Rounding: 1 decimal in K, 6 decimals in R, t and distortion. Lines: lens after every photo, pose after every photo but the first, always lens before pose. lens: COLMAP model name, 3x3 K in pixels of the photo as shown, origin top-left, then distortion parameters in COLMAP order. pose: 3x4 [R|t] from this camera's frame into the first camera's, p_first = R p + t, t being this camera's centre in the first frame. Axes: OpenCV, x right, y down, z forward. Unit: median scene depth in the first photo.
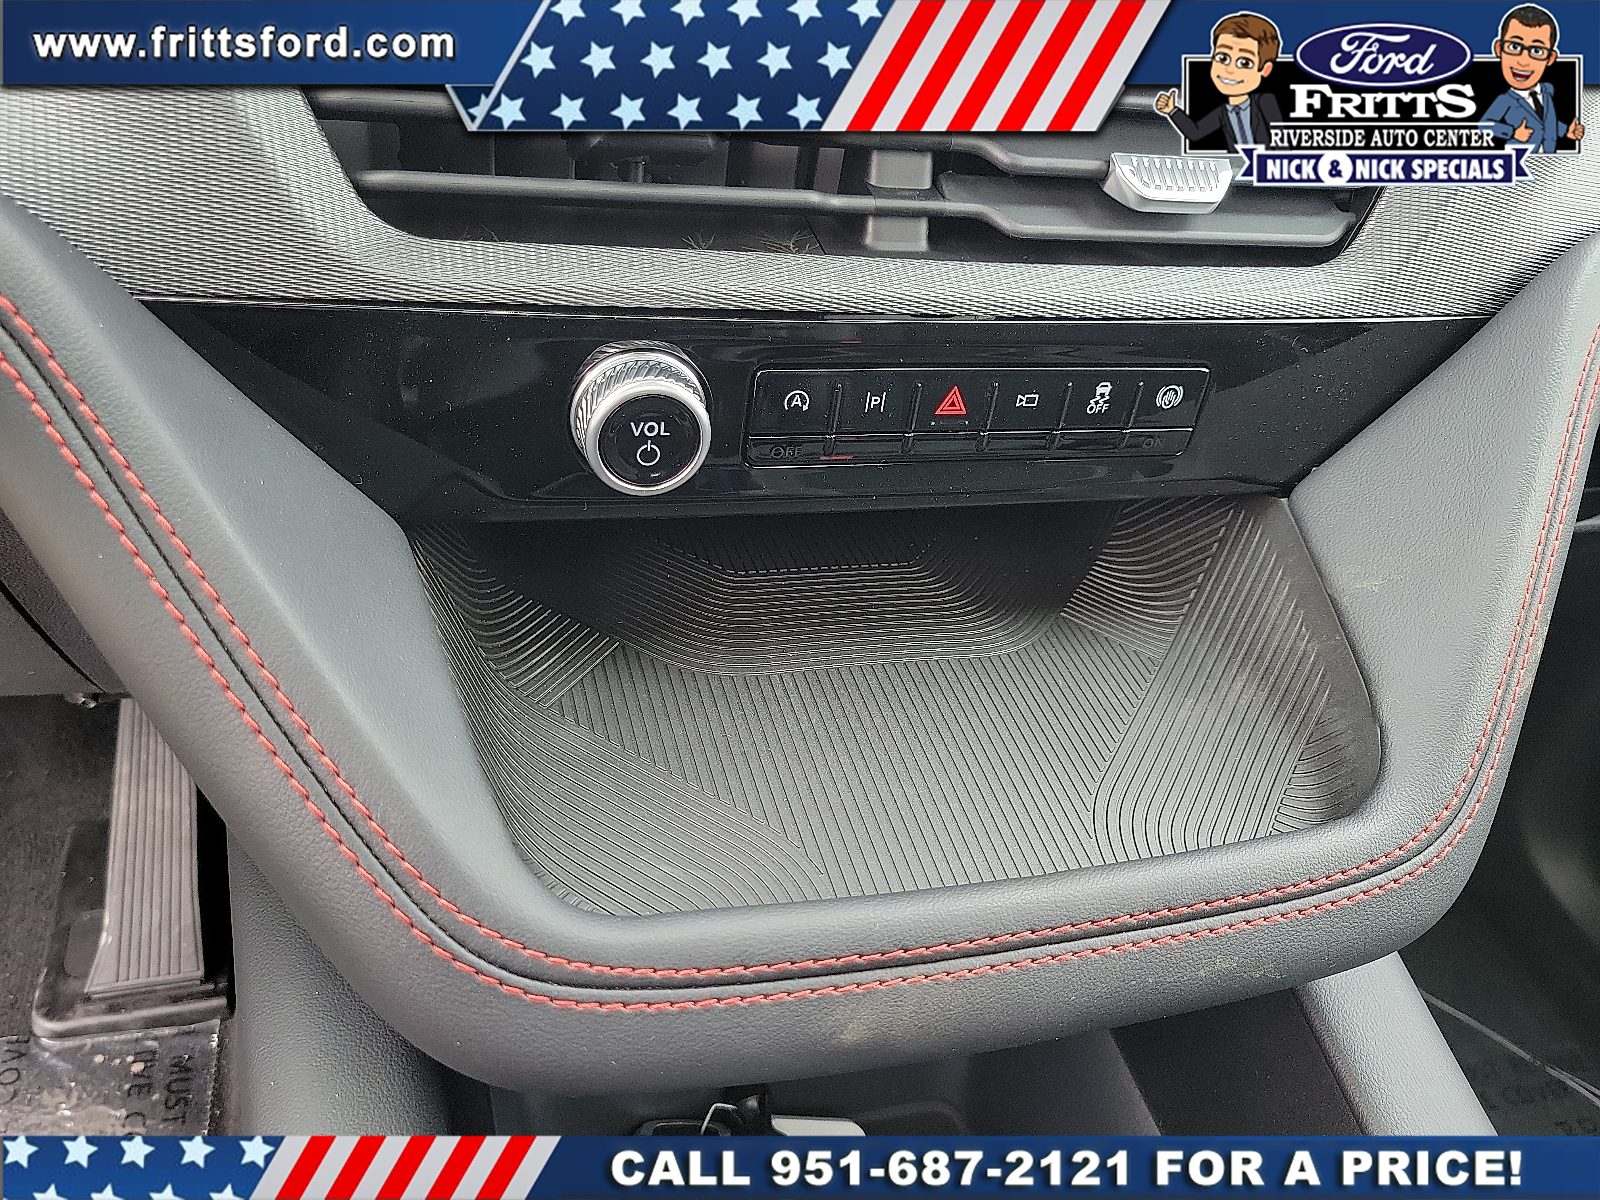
lens RADIAL K [[1229.4, 0, 800.0], [0, 1229.4, 600.0], [0, 0, 1]] dist [-0.004792, -0.002673]
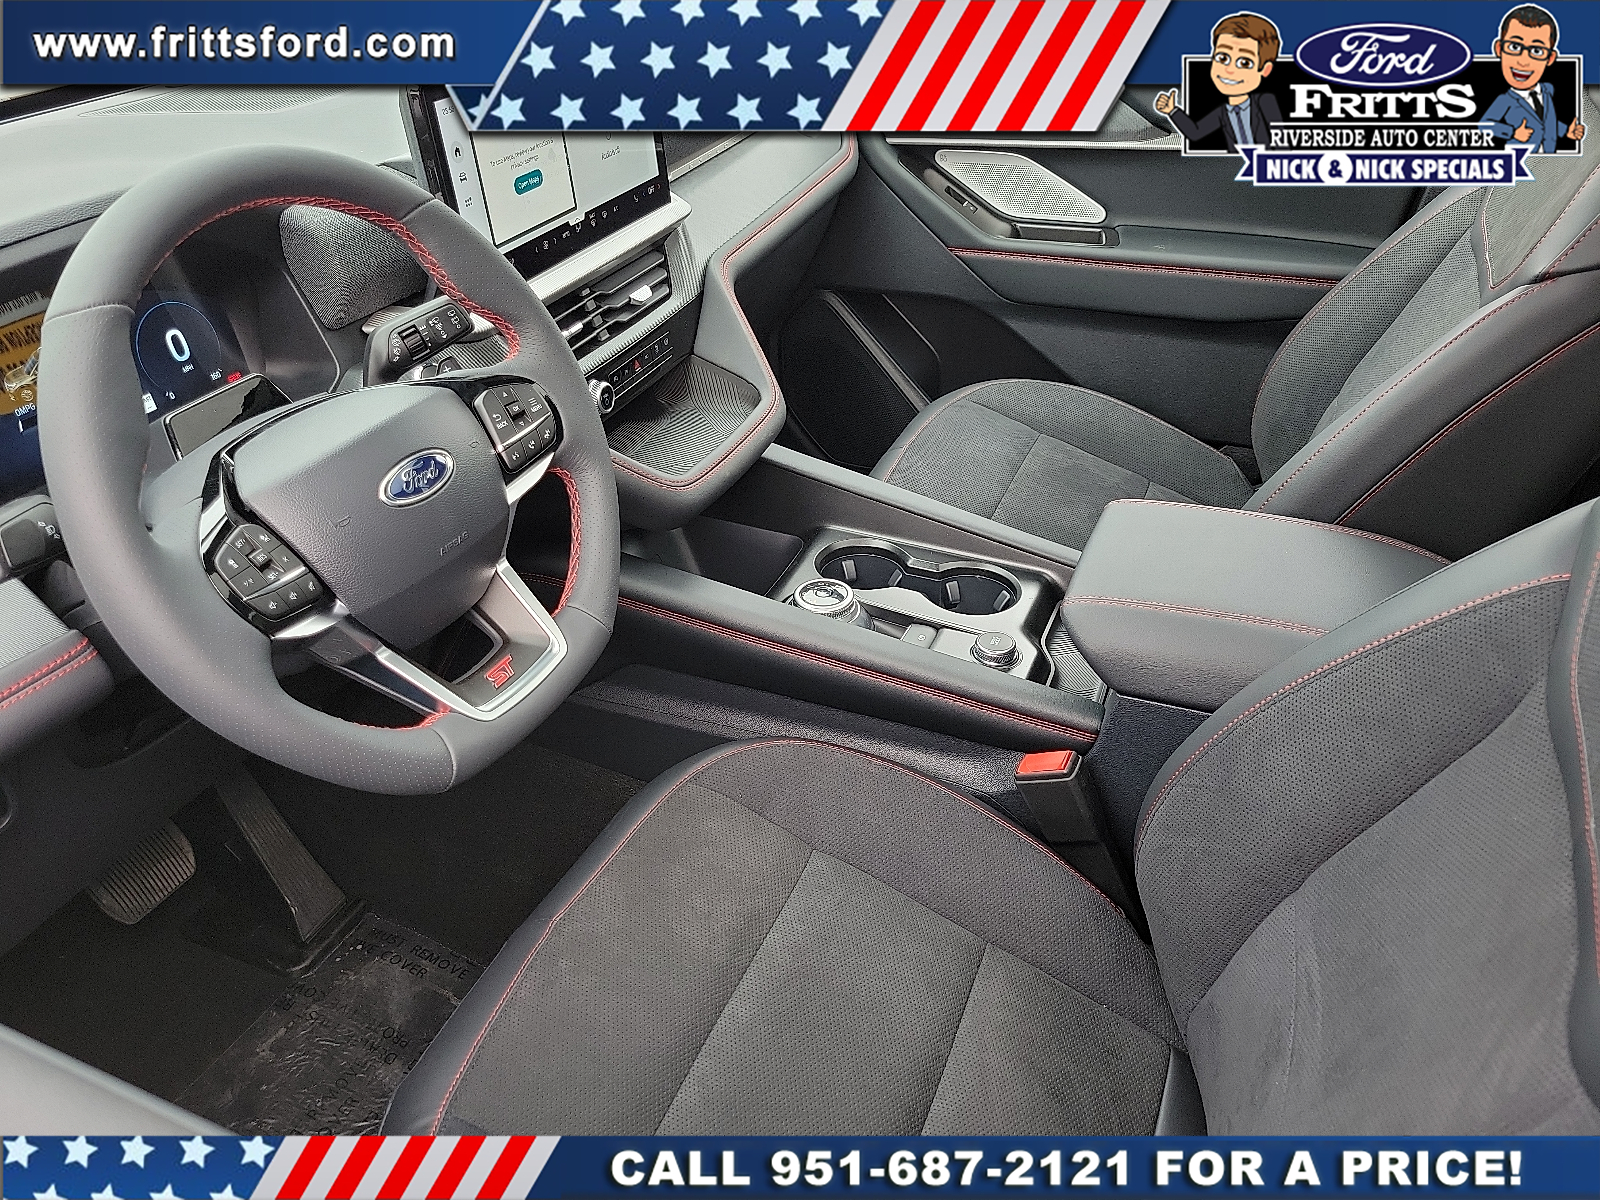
lens RADIAL K [[1251.4, 0, 800.0], [0, 1251.4, 600.0], [0, 0, 1]] dist [0.057308, -0.001266]
pose [[0.610631, -0.553559, 0.566306, -2.223152], [0.571137, 0.803209, 0.169290, 0.065374], [-0.548574, 0.220065, 0.806622, -2.348035]]
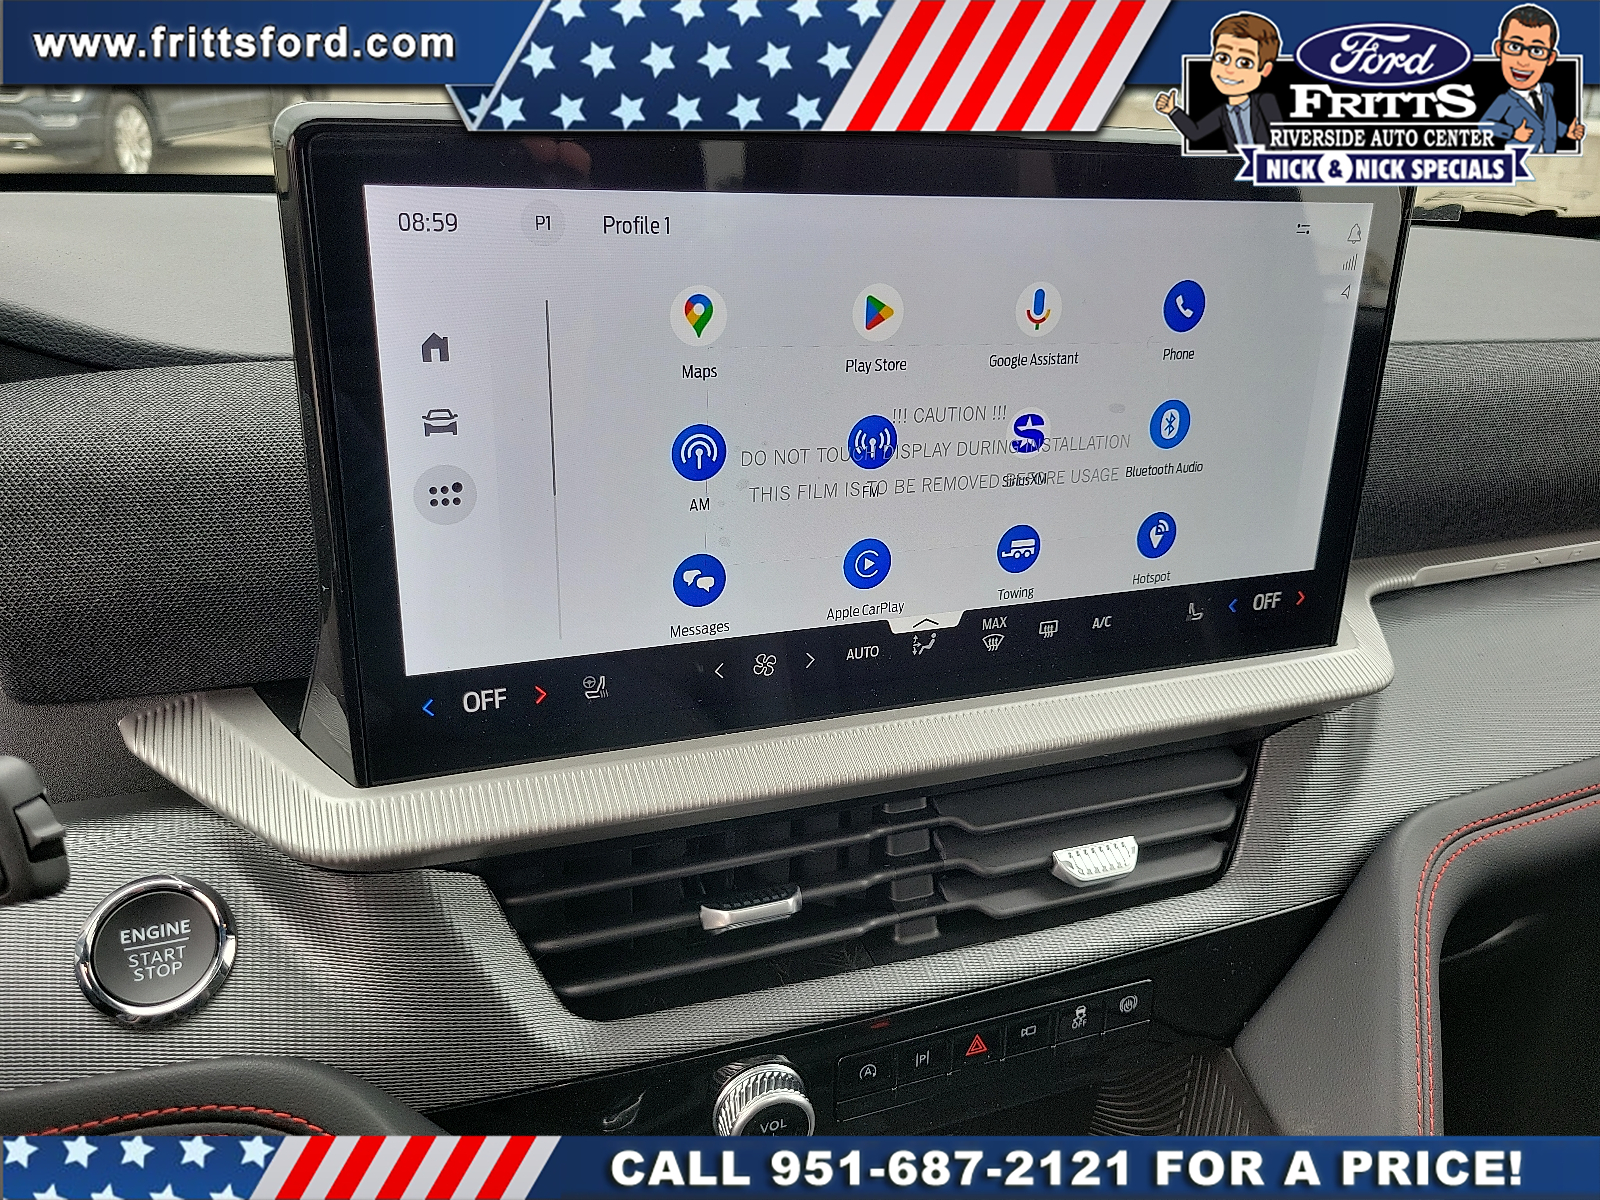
lens RADIAL K [[1251.4, 0, 800.0], [0, 1251.4, 600.0], [0, 0, 1]] dist [0.057308, -0.001266]
pose [[0.988571, -0.135098, 0.066897, -0.094724], [0.147633, 0.957393, -0.248199, -0.307094], [-0.030516, 0.255239, 0.966396, -0.467321]]
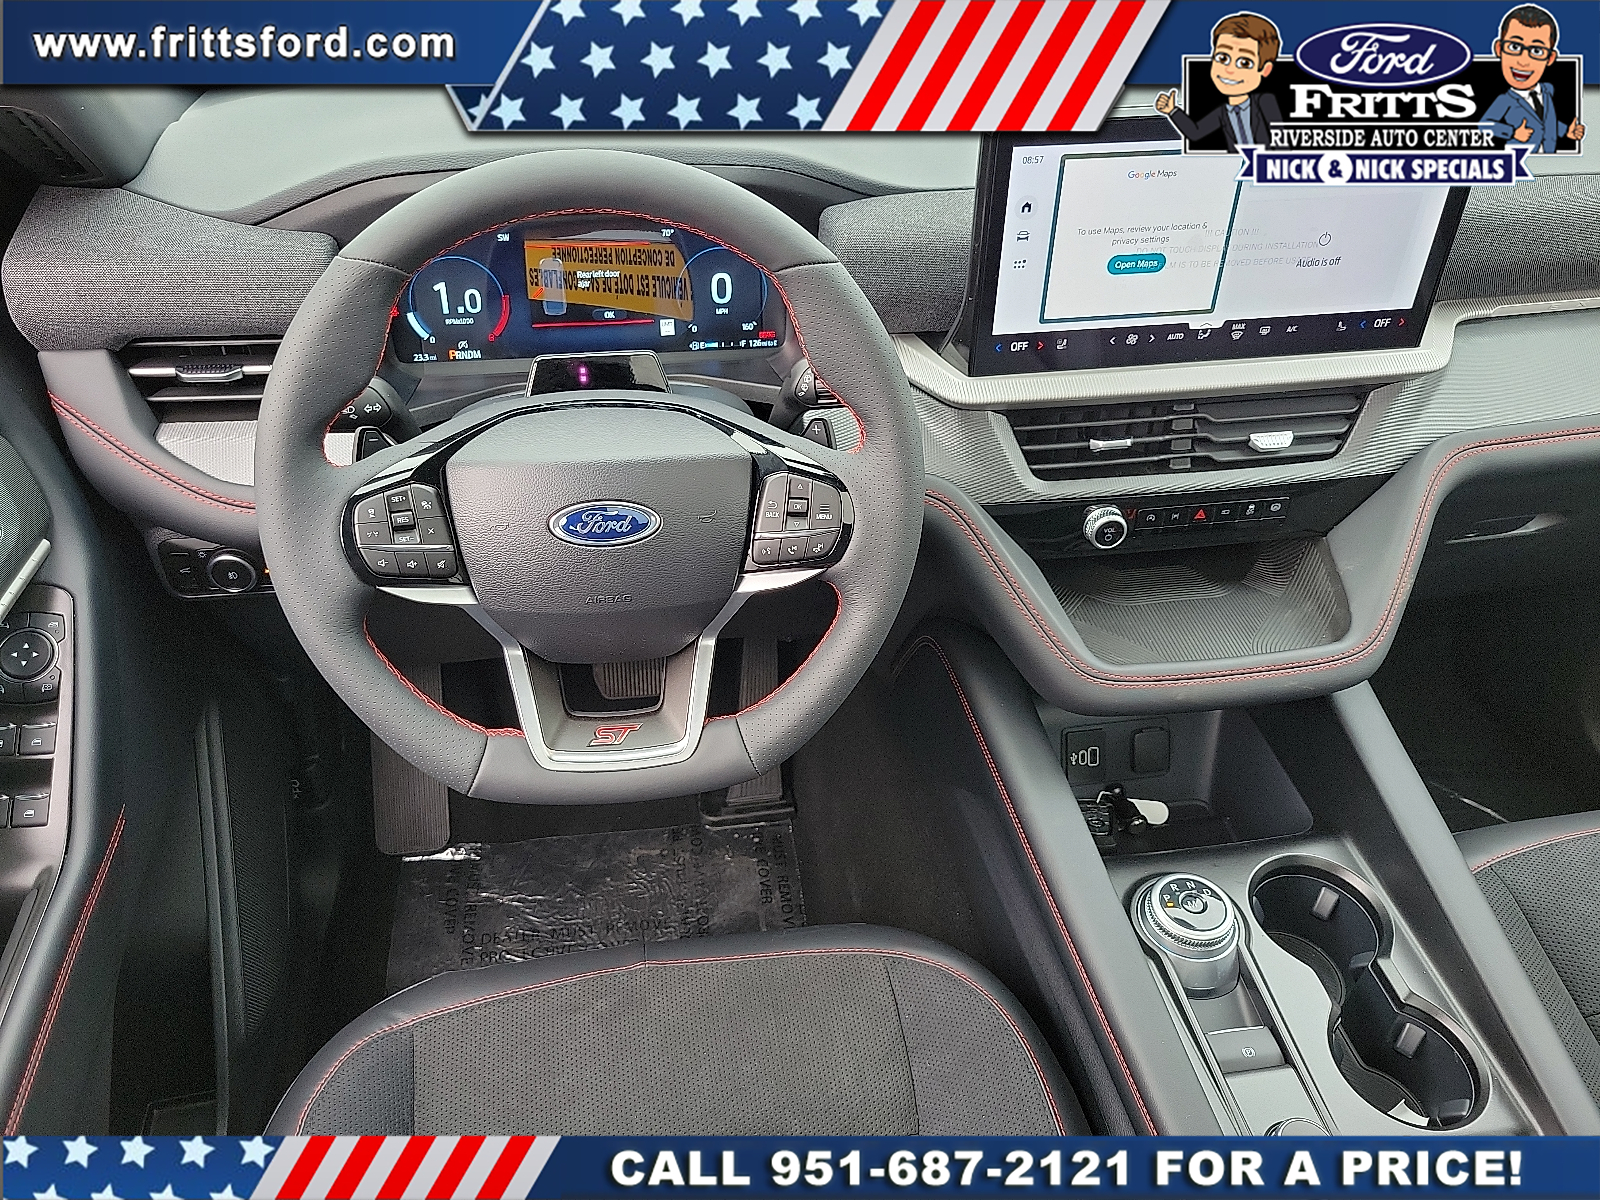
lens RADIAL K [[1251.4, 0, 800.0], [0, 1251.4, 600.0], [0, 0, 1]] dist [0.057308, -0.001266]
pose [[0.987745, -0.035837, -0.151905, -0.393024], [0.036586, 0.999328, 0.002142, 0.012097], [0.151726, -0.007674, 0.988393, -2.263005]]
